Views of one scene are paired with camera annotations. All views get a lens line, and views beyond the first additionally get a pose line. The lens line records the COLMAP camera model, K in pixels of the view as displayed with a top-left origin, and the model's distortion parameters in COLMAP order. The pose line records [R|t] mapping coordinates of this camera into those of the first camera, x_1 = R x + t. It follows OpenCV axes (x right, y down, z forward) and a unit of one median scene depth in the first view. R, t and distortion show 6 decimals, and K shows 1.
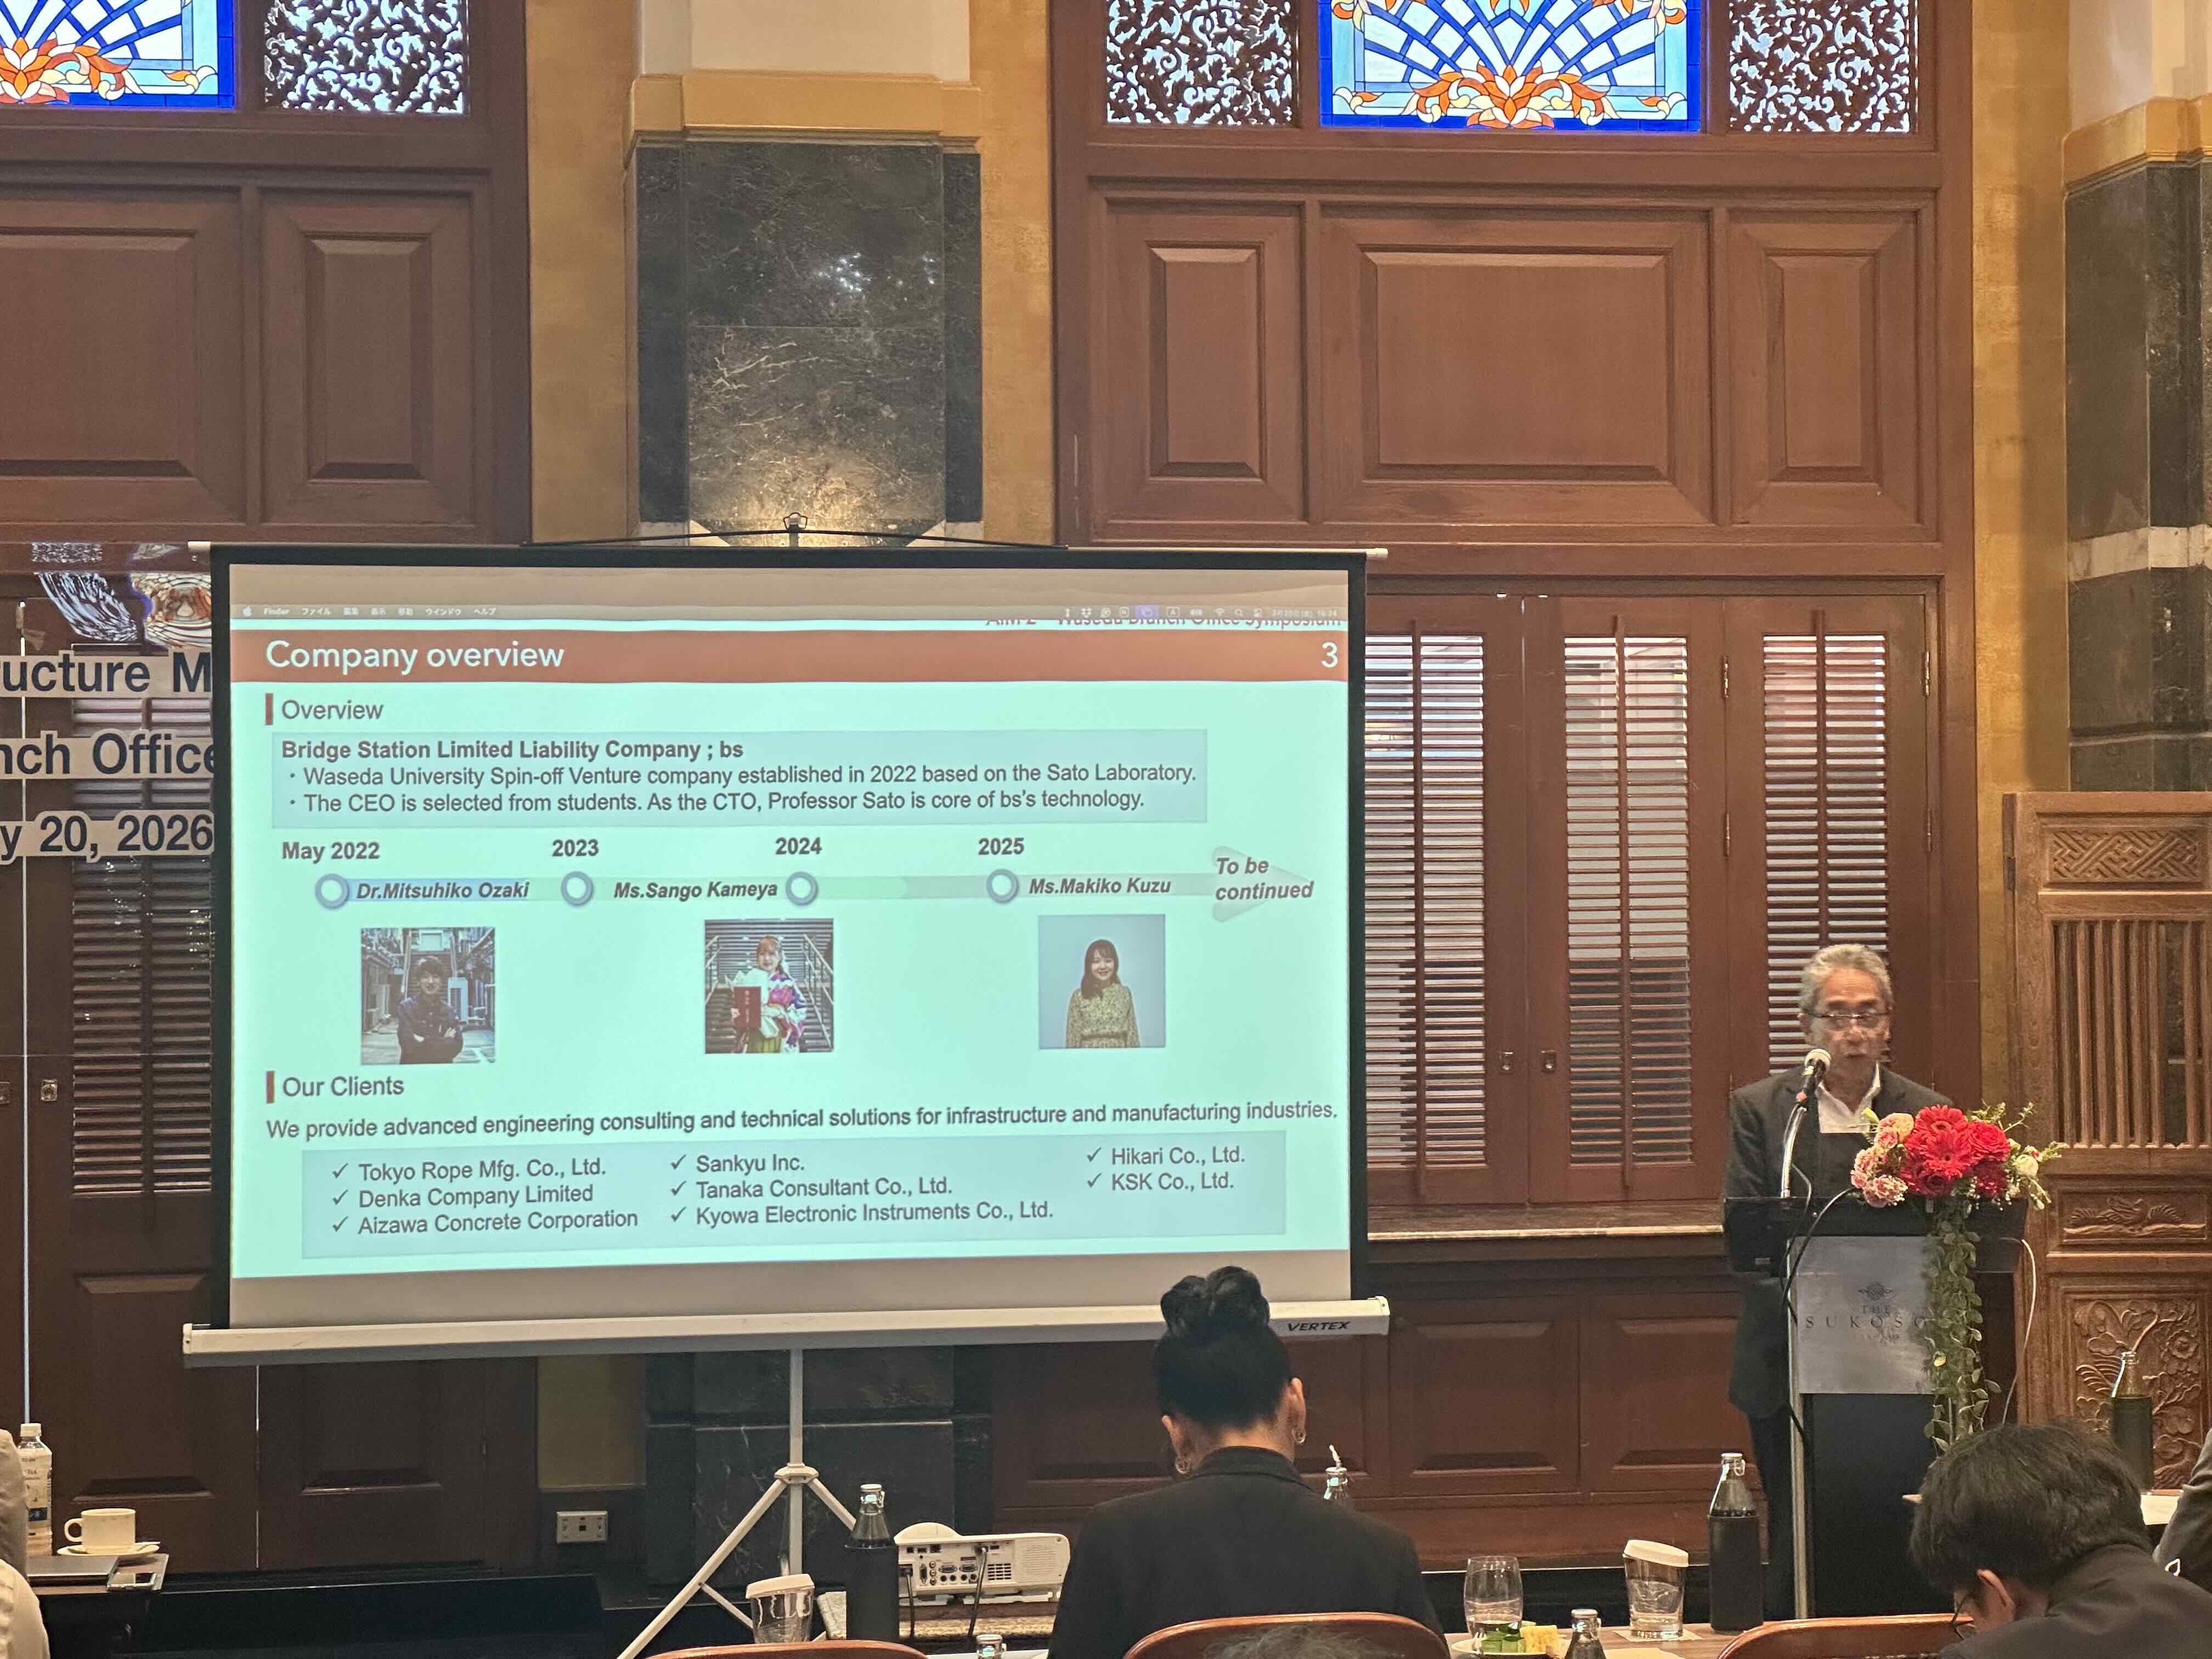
lens RADIAL K [[4919.4, 0, 1106.0], [0, 4919.4, 829.5], [0, 0, 1]] dist [-0.012568, 5.944487]
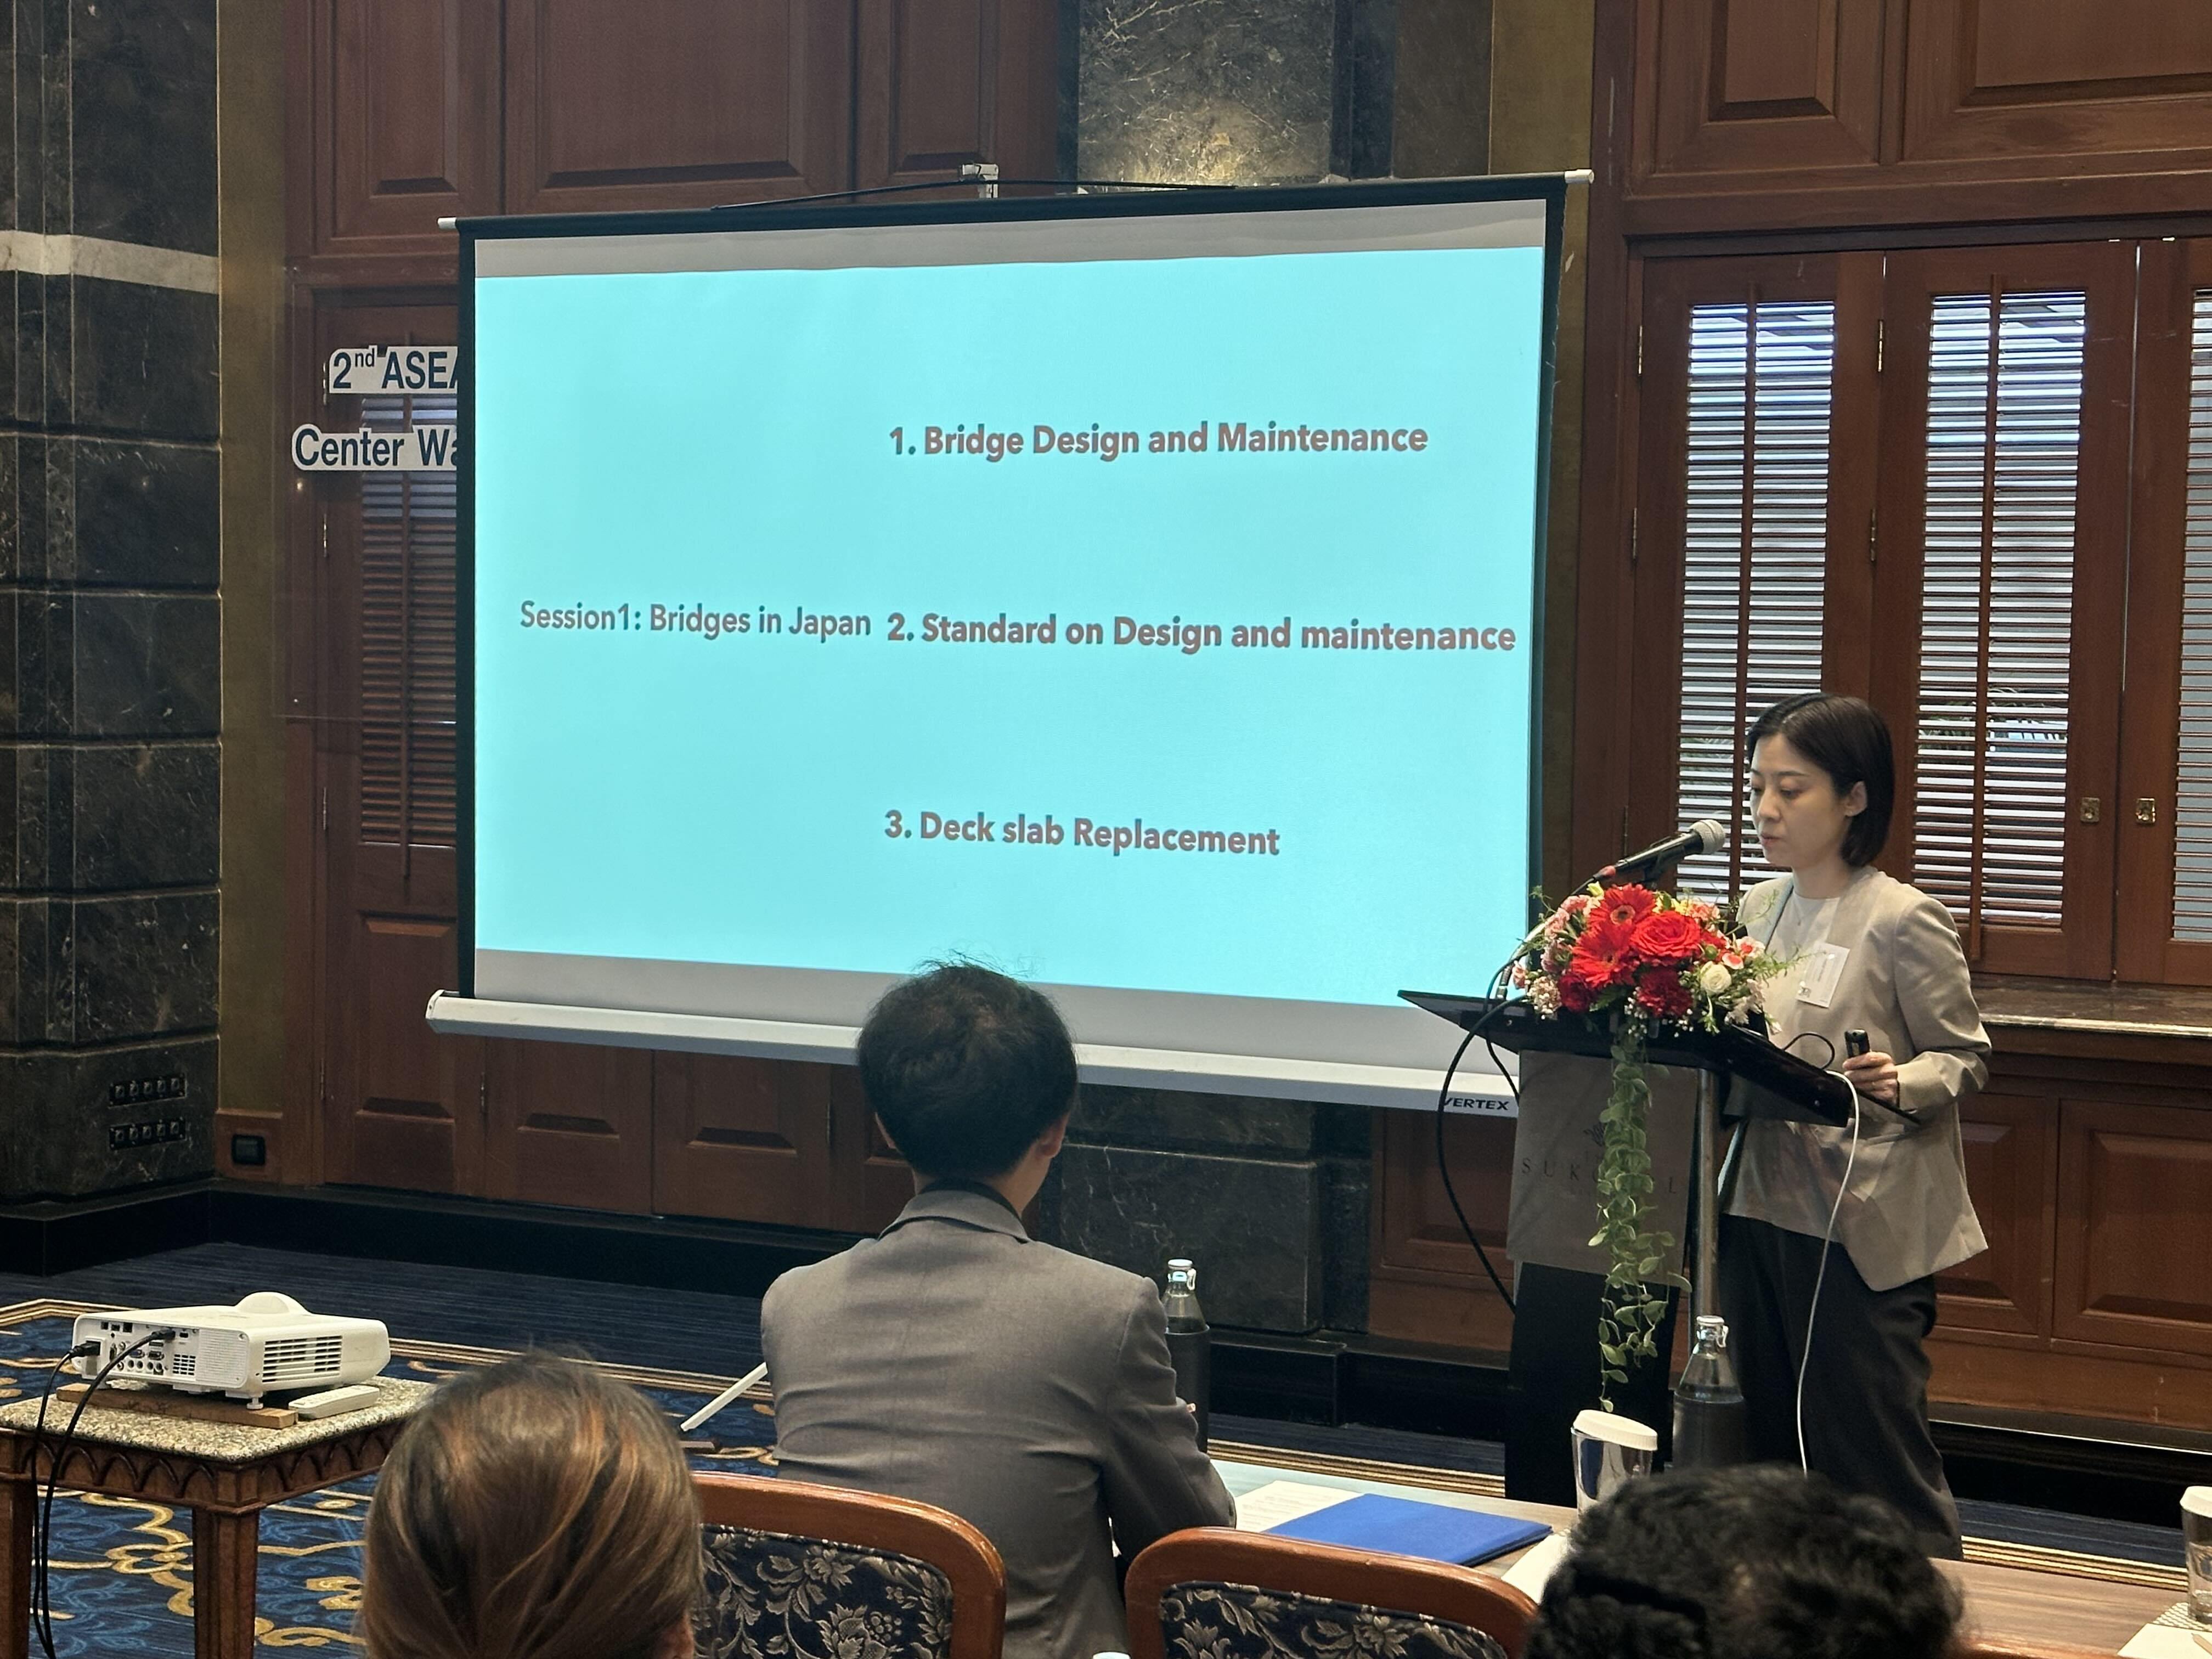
lens RADIAL K [[3706.4, 0, 1106.0], [0, 3706.4, 829.5], [0, 0, 1]] dist [0.196184, 0.097814]
pose [[0.811310, 0.053567, -0.582157, 0.339703], [-0.016253, 0.997475, 0.069131, 0.010078], [0.584391, -0.046625, 0.810132, 0.419392]]
